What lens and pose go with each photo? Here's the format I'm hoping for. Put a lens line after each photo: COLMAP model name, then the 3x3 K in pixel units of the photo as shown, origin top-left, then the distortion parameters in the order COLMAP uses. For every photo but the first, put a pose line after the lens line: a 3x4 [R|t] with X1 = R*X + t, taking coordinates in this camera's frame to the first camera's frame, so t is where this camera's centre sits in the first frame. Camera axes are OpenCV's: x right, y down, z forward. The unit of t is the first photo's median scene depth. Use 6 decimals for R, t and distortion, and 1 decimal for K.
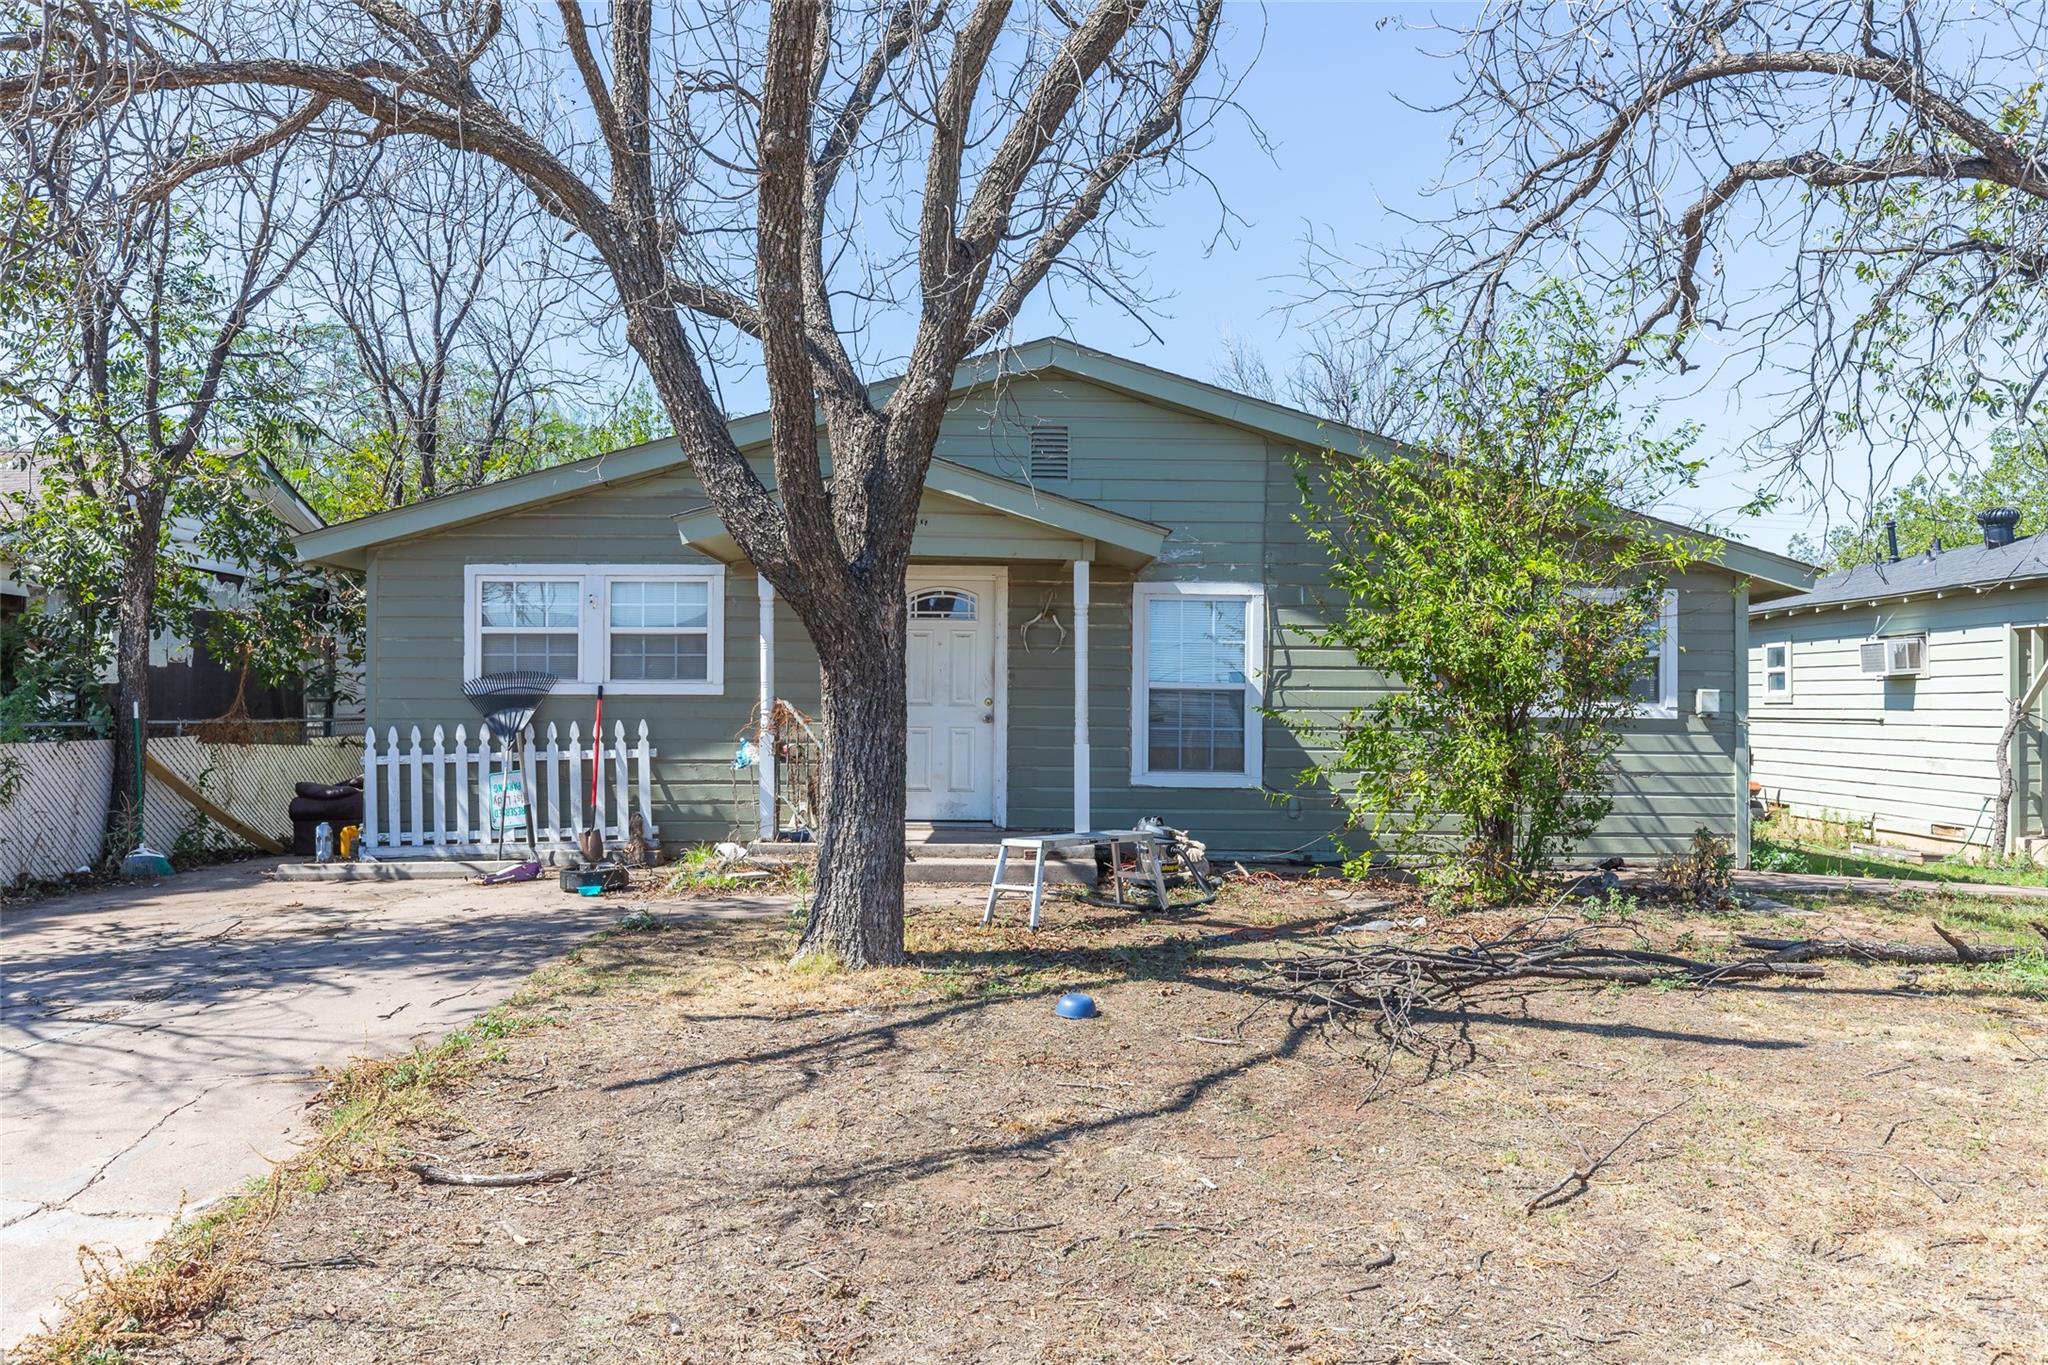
lens RADIAL K [[1515.3, 0, 1024.0], [0, 1515.3, 682.5], [0, 0, 1]] dist [-0.003642, -0.000426]
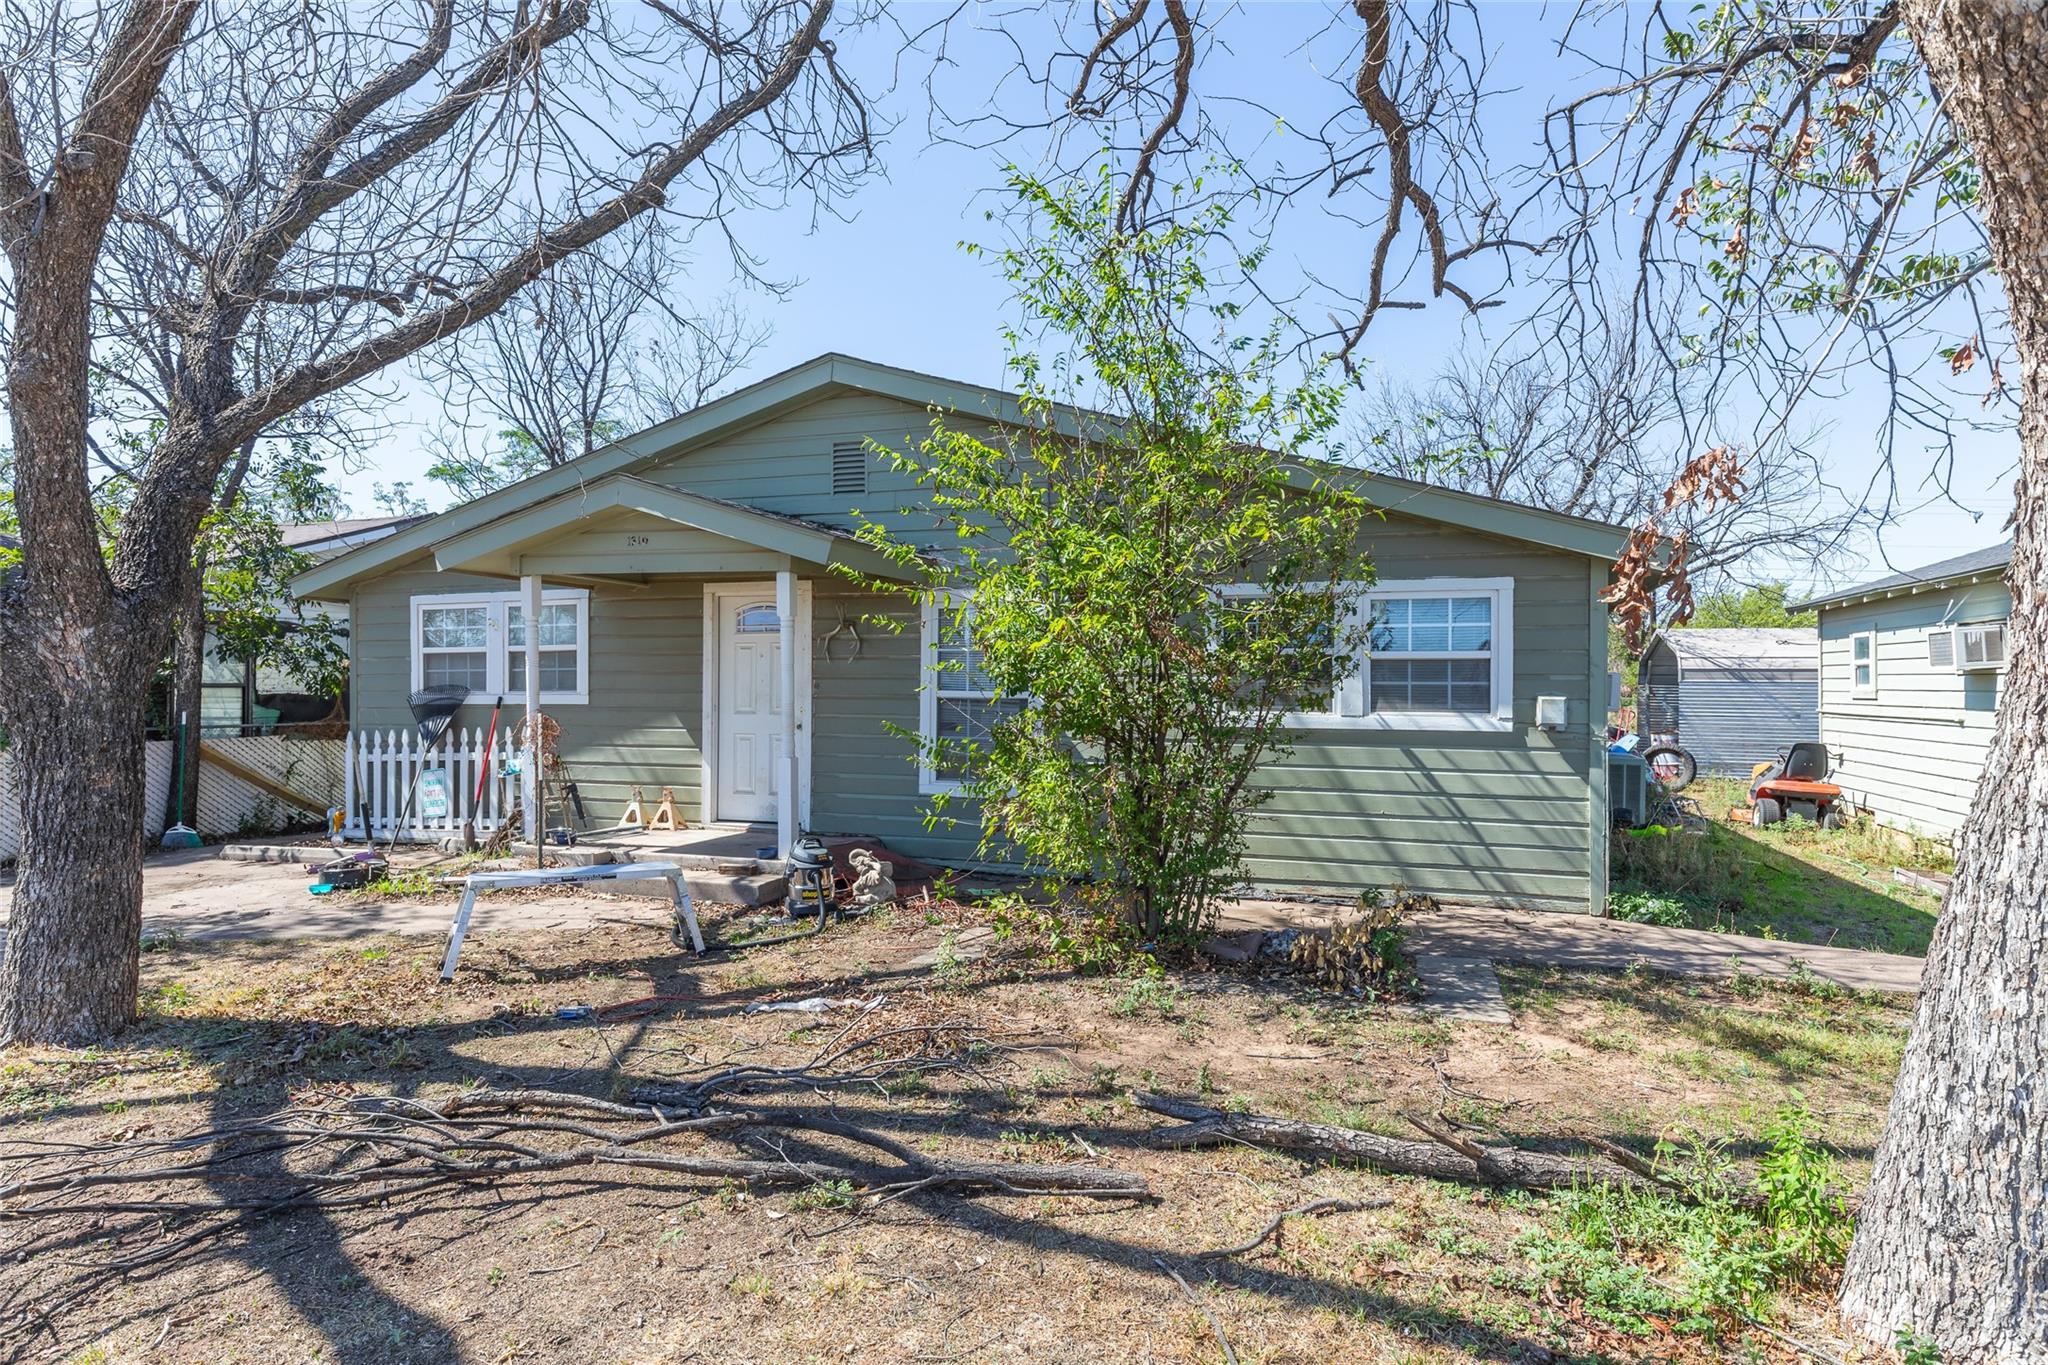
lens RADIAL K [[1091.7, 0, 1024.0], [0, 1091.7, 682.5], [0, 0, 1]] dist [0.003191, 0.000275]
pose [[0.944886, -0.007541, -0.327311, 0.374975], [0.010995, 0.999902, 0.008701, -0.011546], [0.327214, -0.011820, 0.944876, 0.340682]]
